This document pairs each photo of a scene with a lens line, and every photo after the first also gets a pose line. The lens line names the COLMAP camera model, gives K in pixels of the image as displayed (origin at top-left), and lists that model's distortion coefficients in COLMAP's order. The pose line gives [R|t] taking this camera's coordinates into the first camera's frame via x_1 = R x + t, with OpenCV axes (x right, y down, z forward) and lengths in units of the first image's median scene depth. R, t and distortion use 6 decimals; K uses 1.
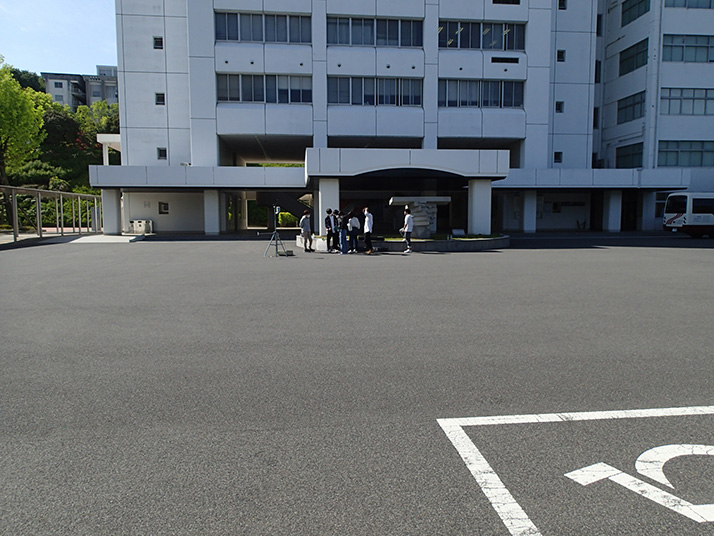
lens RADIAL K [[531.5, 0, 360.2], [0, 531.5, 265.9], [0, 0, 1]] dist [0.000007, 0.006229]
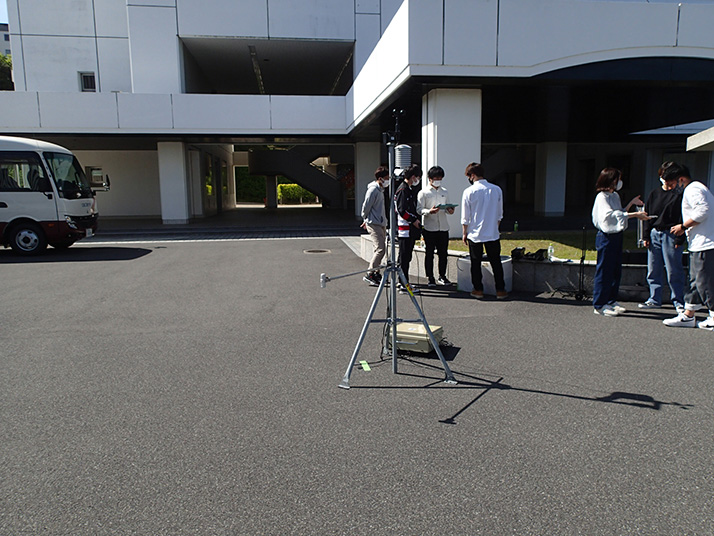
lens RADIAL K [[531.5, 0, 360.2], [0, 531.5, 265.9], [0, 0, 1]] dist [0.000007, 0.006229]
pose [[0.999643, -0.011219, 0.024235, -0.099181], [0.009990, 0.998686, 0.050264, -0.039815], [-0.024768, -0.050004, 0.998442, 0.437397]]
